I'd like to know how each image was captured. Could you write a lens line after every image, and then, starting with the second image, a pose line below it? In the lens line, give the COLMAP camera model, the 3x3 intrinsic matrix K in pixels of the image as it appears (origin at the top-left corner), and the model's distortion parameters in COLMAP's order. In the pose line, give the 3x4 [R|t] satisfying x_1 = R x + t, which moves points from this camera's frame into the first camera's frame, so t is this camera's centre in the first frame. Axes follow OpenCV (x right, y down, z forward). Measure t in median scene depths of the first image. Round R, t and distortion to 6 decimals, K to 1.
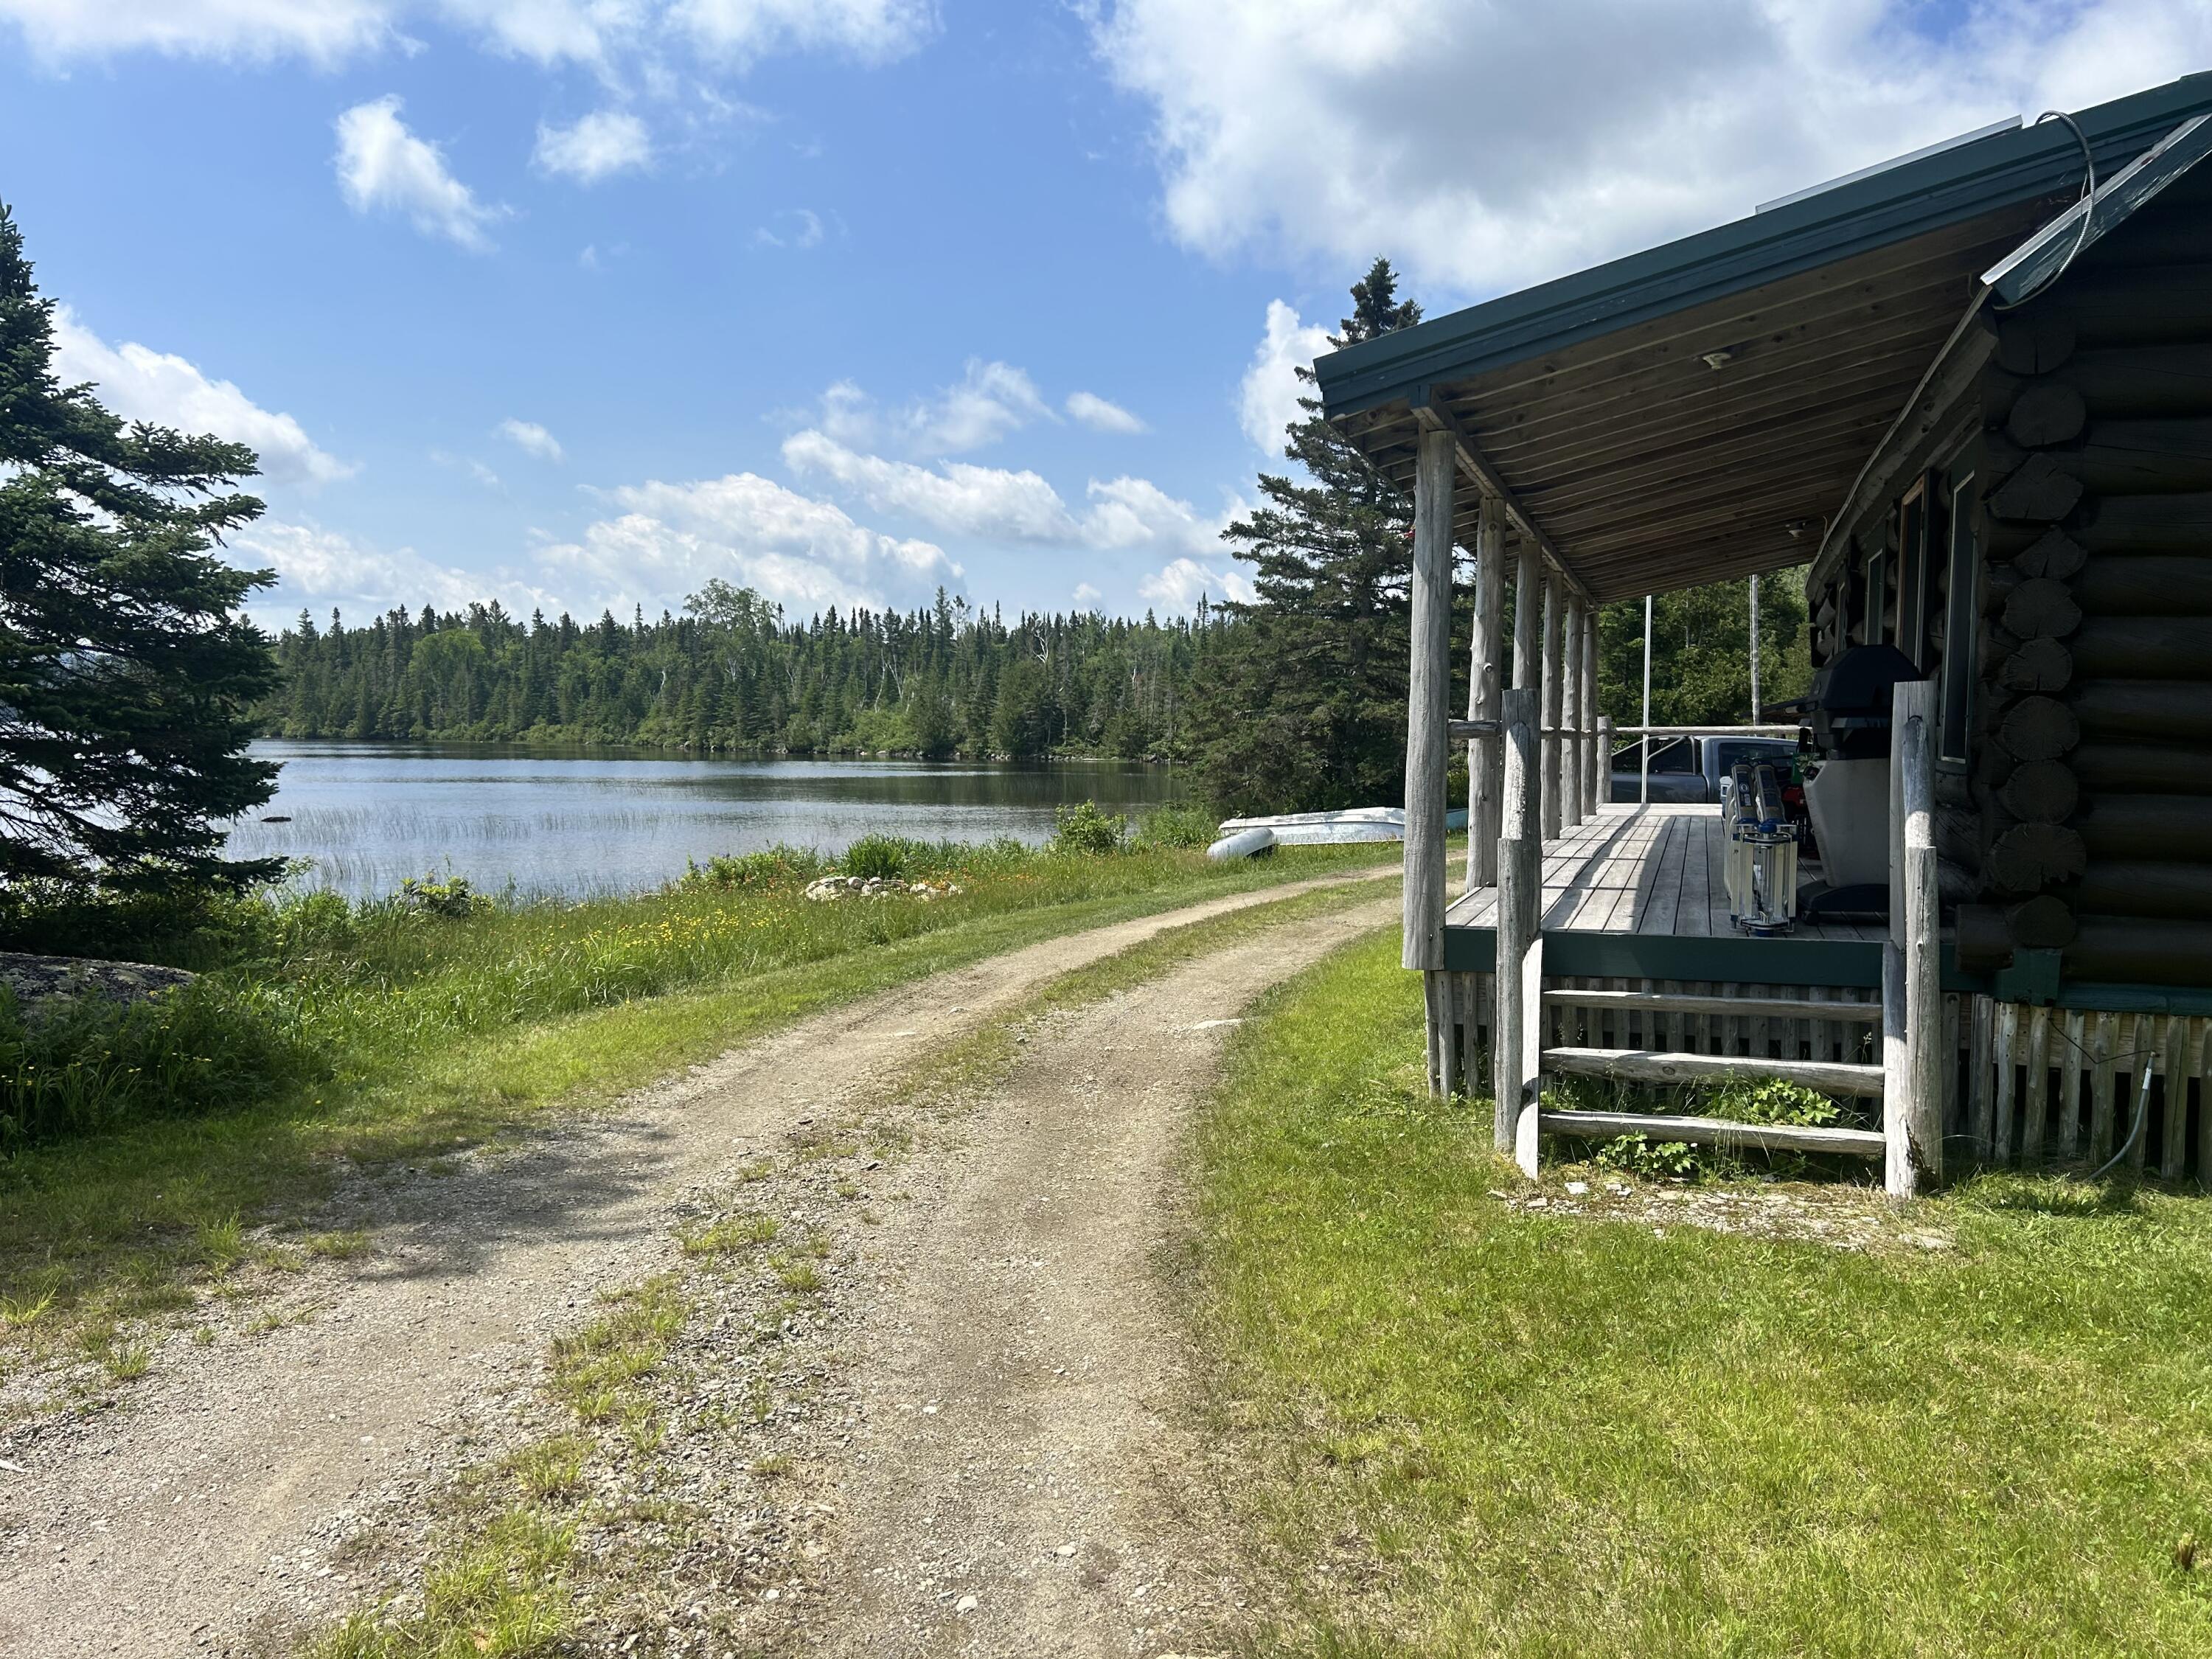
lens RADIAL K [[1654.1, 0, 1106.0], [0, 1654.1, 829.5], [0, 0, 1]] dist [0.073193, -0.083018]
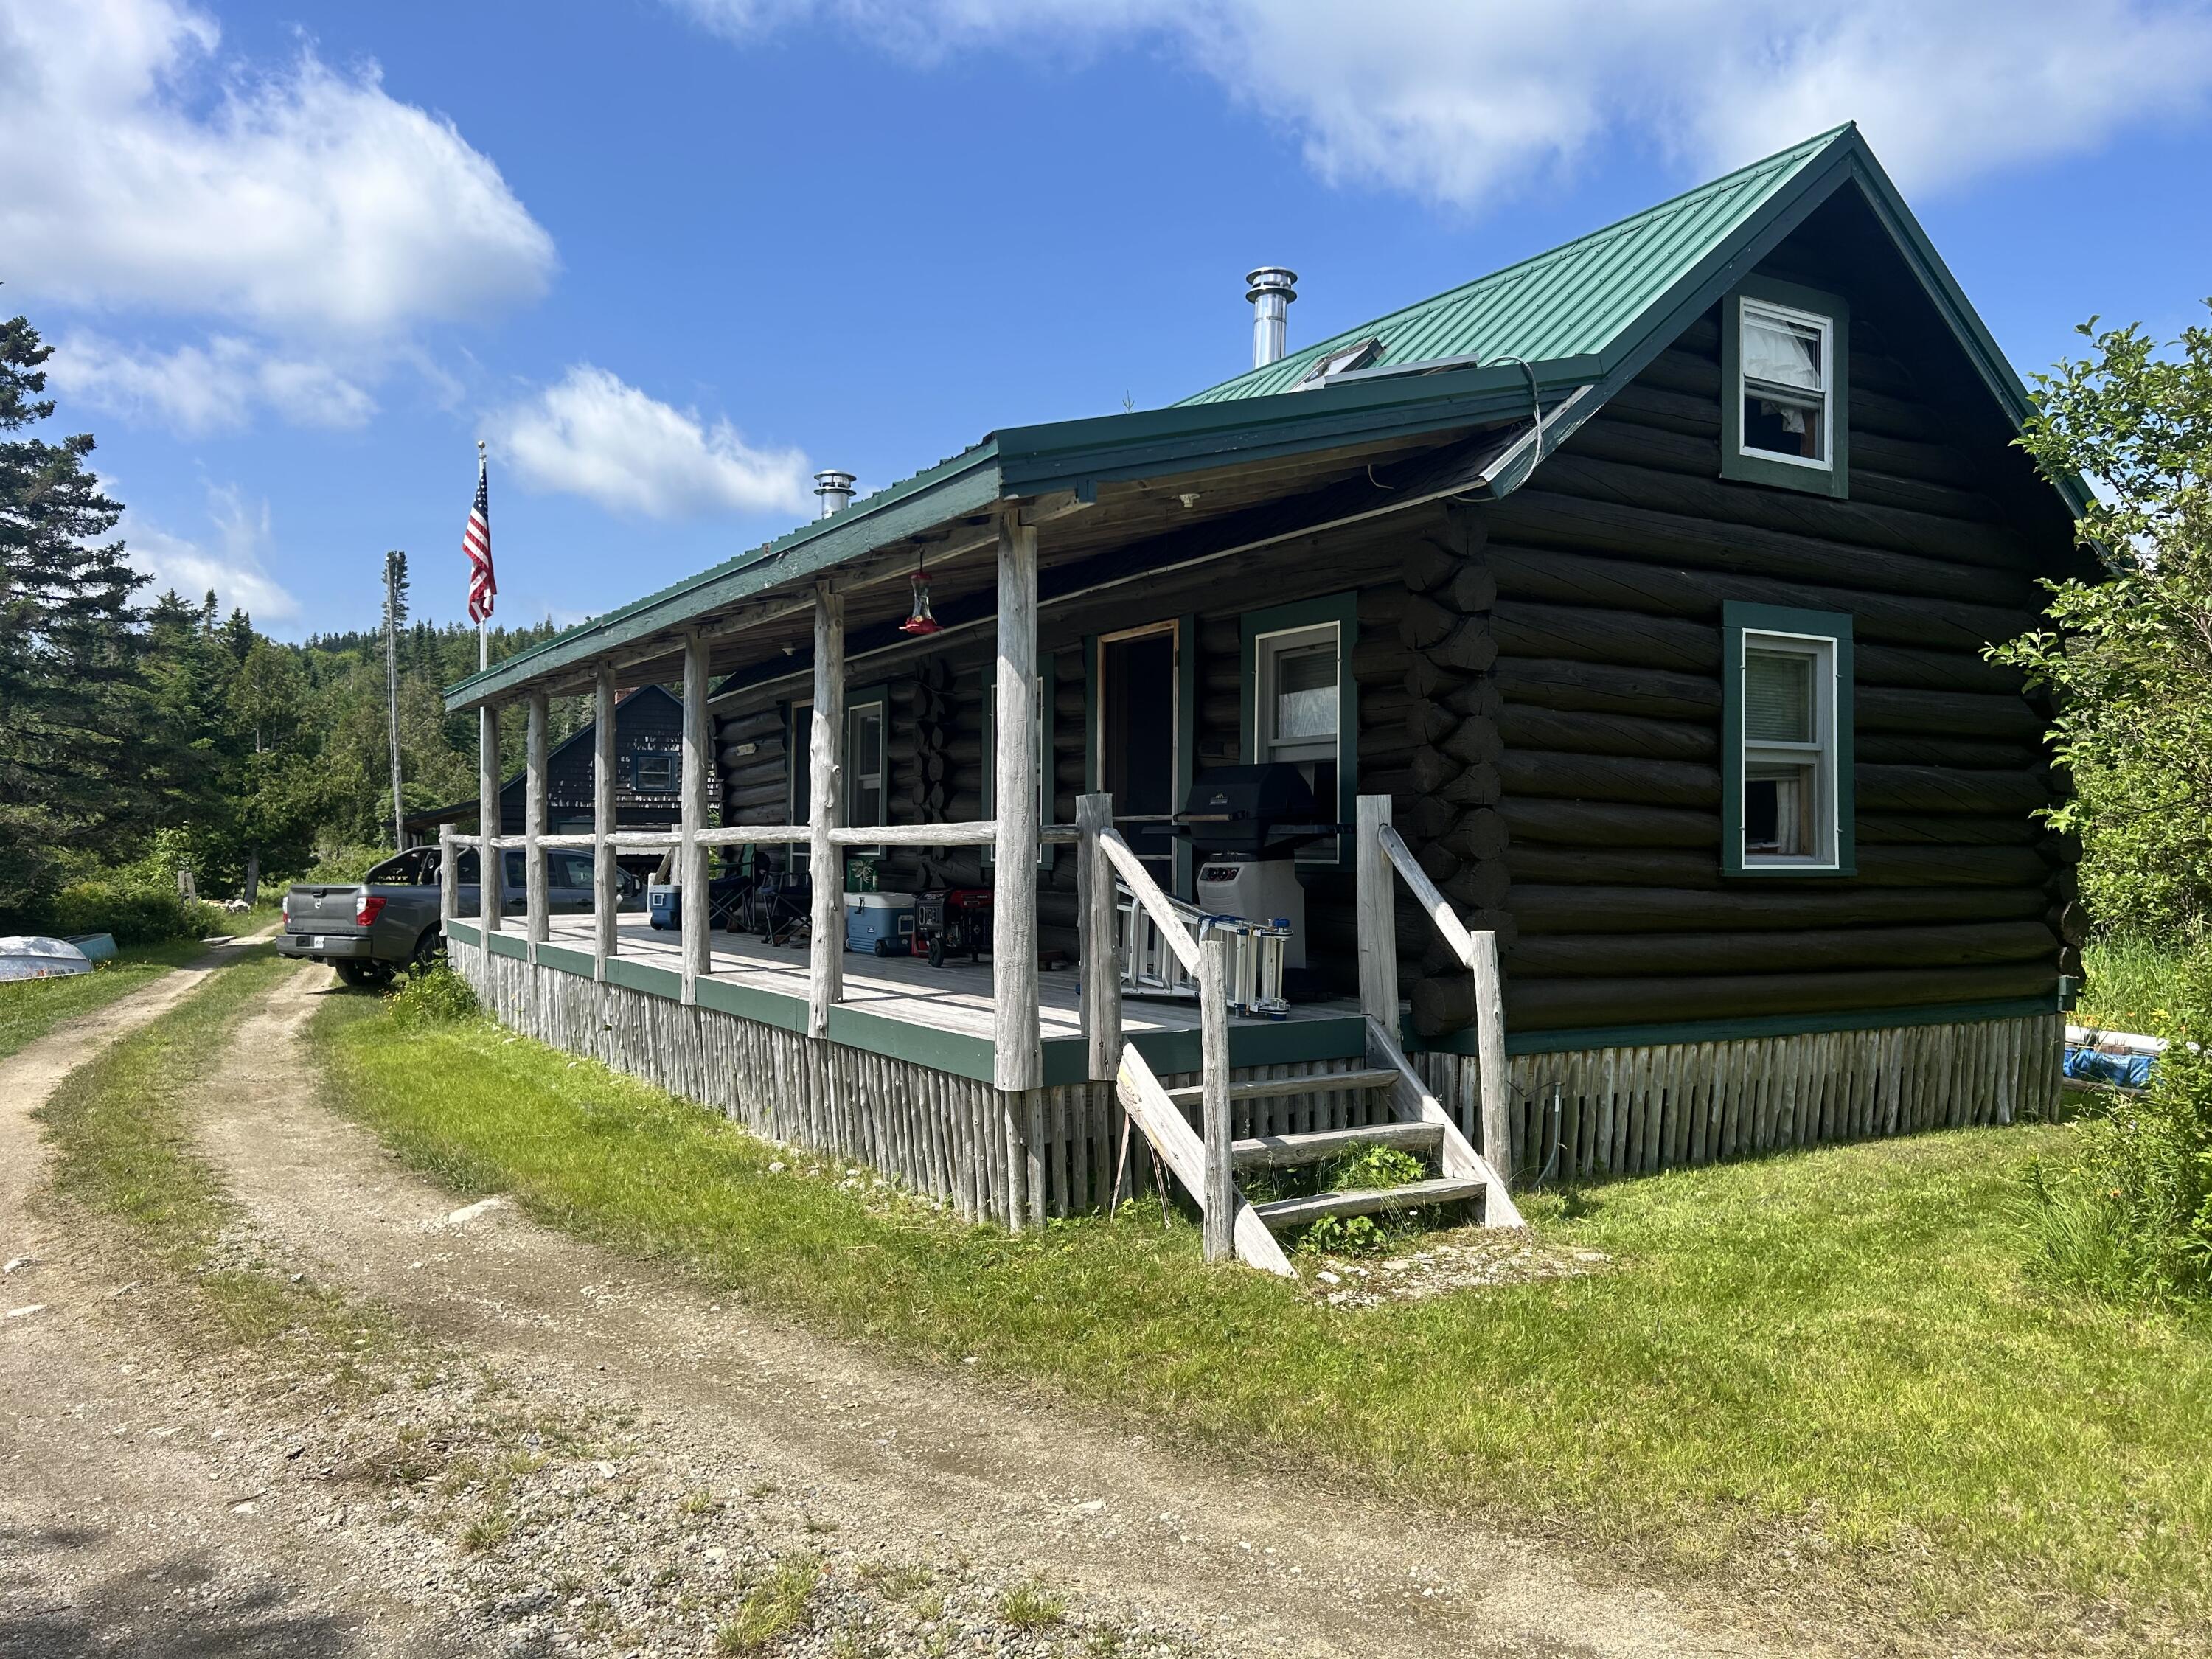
lens RADIAL K [[1654.1, 0, 1106.0], [0, 1654.1, 829.5], [0, 0, 1]] dist [0.073193, -0.083018]
pose [[0.646421, 0.004138, 0.762970, -0.568780], [0.046406, 0.997921, -0.044730, -0.021124], [-0.761568, 0.064321, 0.644885, 0.405238]]
